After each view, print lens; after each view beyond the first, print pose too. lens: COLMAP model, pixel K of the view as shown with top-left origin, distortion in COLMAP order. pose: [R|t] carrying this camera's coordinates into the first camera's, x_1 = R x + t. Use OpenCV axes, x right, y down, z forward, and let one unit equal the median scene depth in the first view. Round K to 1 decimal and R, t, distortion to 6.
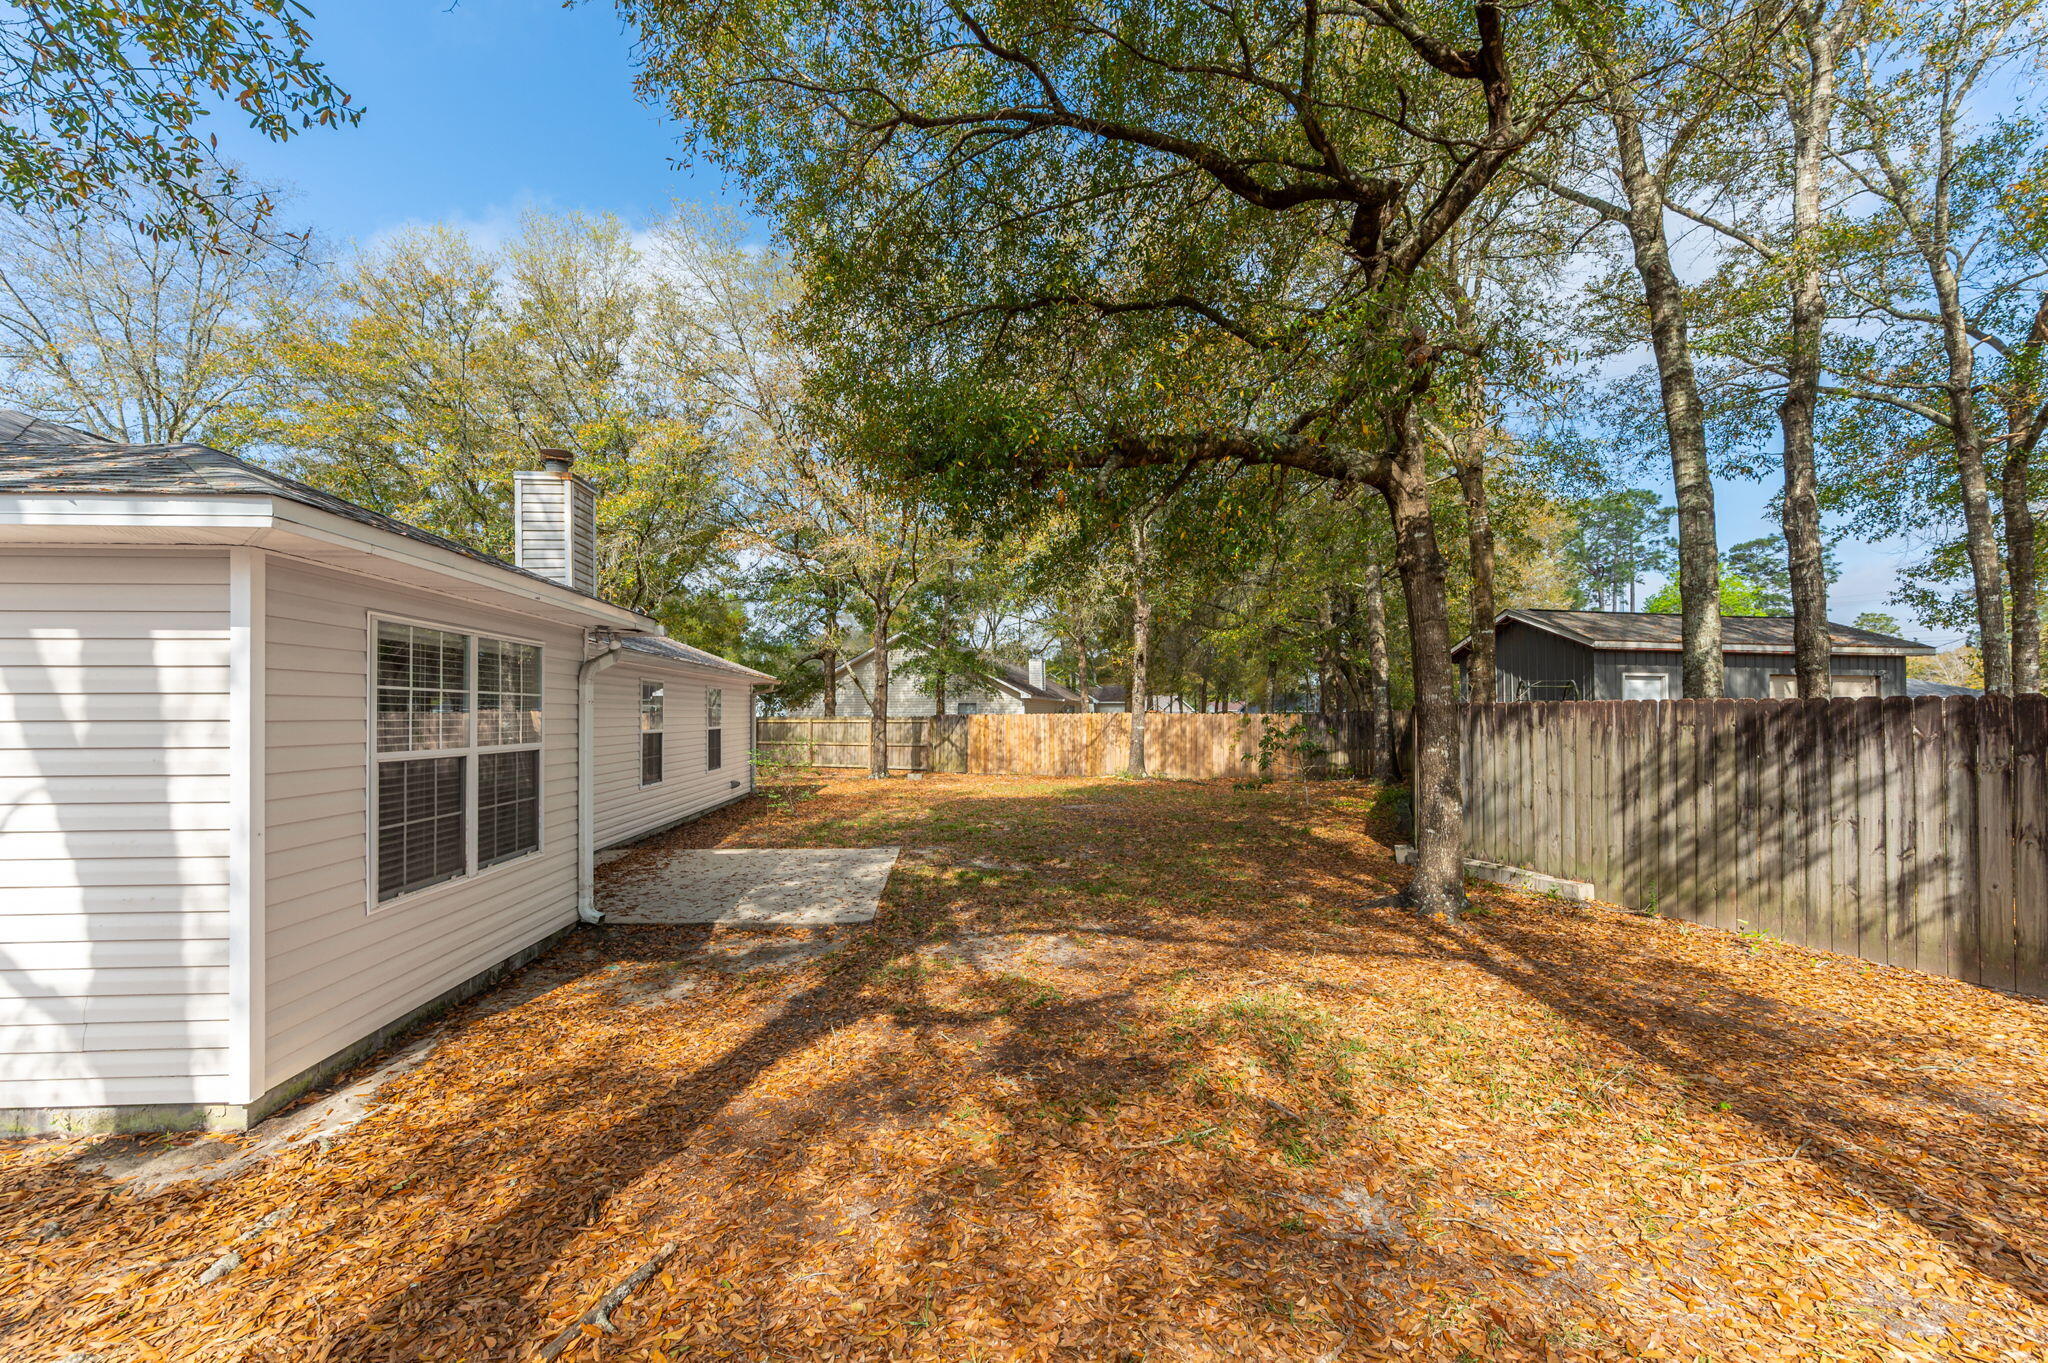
lens RADIAL K [[817.2, 0, 1024.8], [0, 817.2, 703.1], [0, 0, 1]] dist [0.000092, -0.000110]
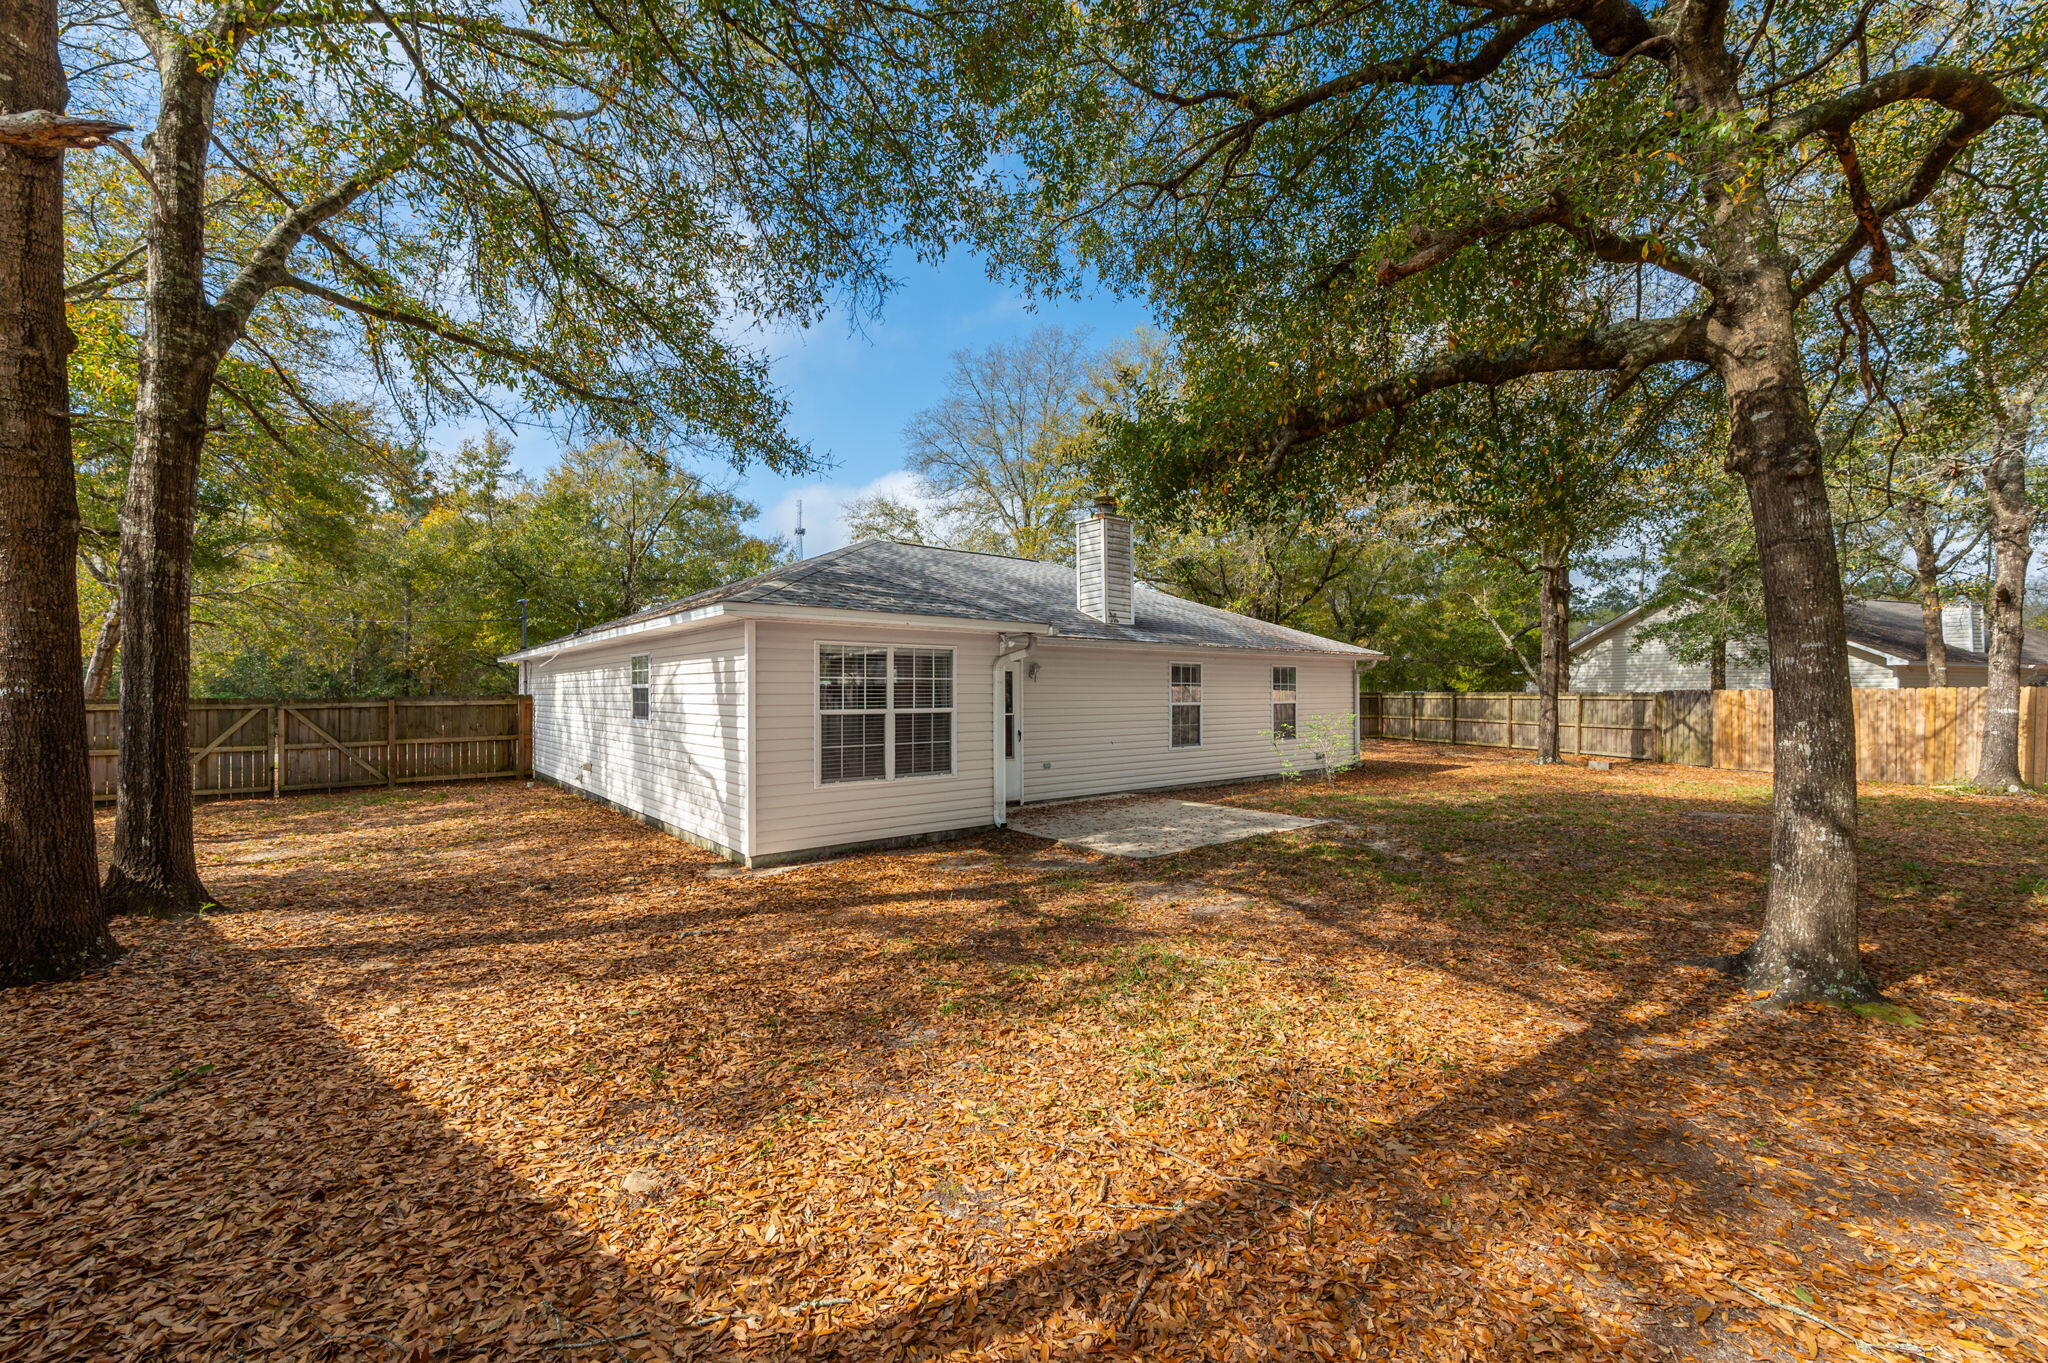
lens RADIAL K [[825.1, 0, 1015.6], [0, 825.1, 684.4], [0, 0, 1]] dist [-0.000570, 0.000032]
pose [[0.577398, -0.008252, -0.816421, 0.751428], [0.013466, 0.999909, -0.000583, 0.003491], [0.816352, -0.010657, 0.577457, 0.138173]]
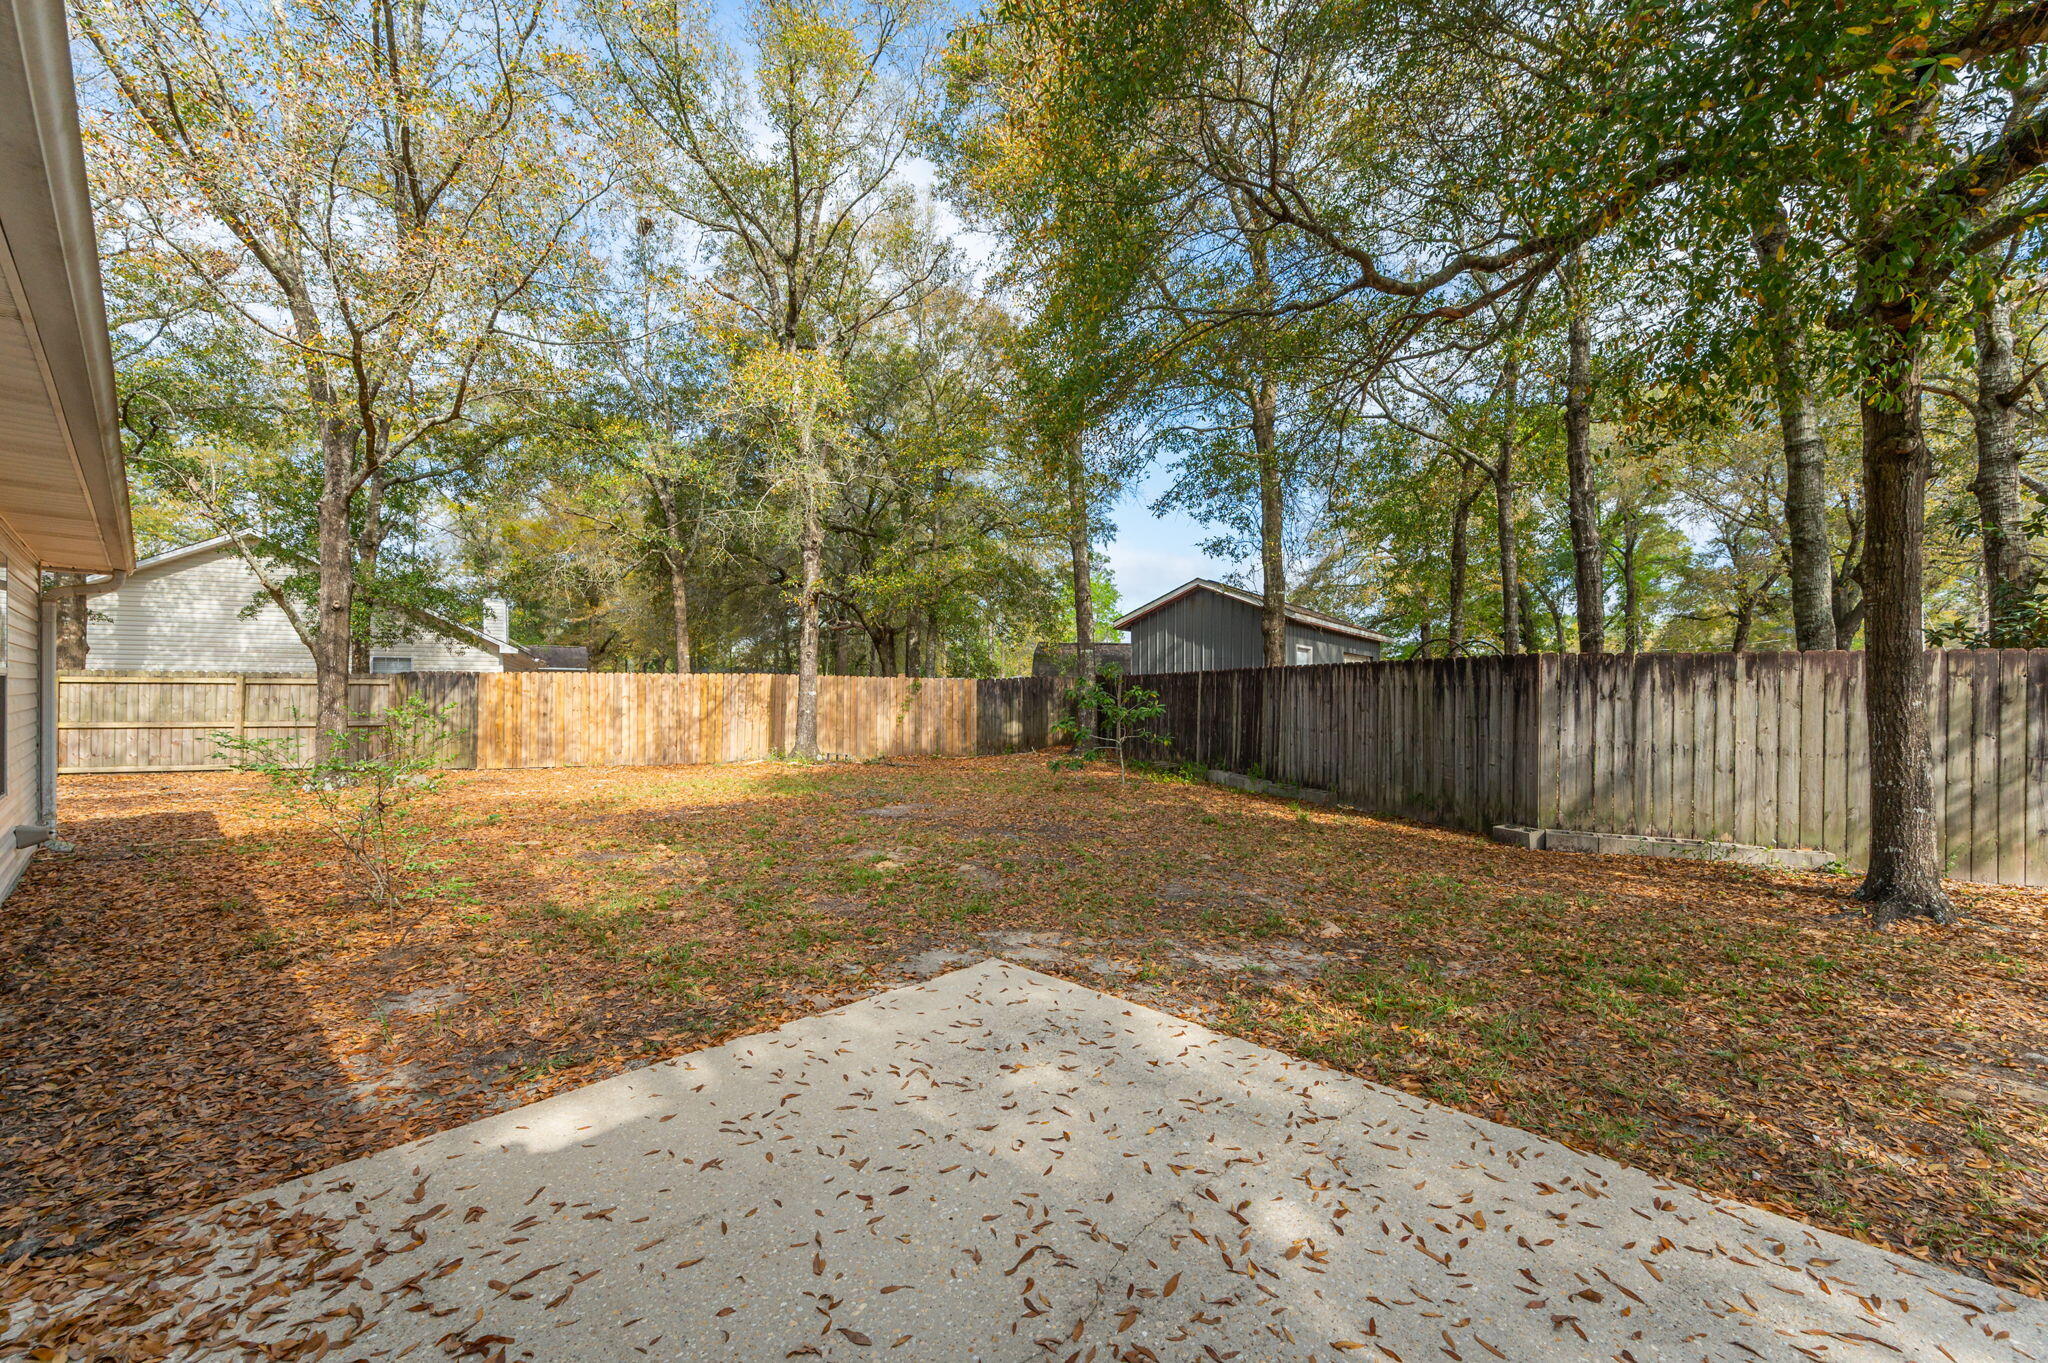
lens RADIAL K [[817.2, 0, 1024.8], [0, 817.2, 703.1], [0, 0, 1]] dist [0.000092, -0.000110]
pose [[0.740147, -0.002352, 0.672441, -0.734747], [-0.018716, 0.999534, 0.024097, 0.063507], [-0.672185, -0.030421, 0.739758, 1.147747]]
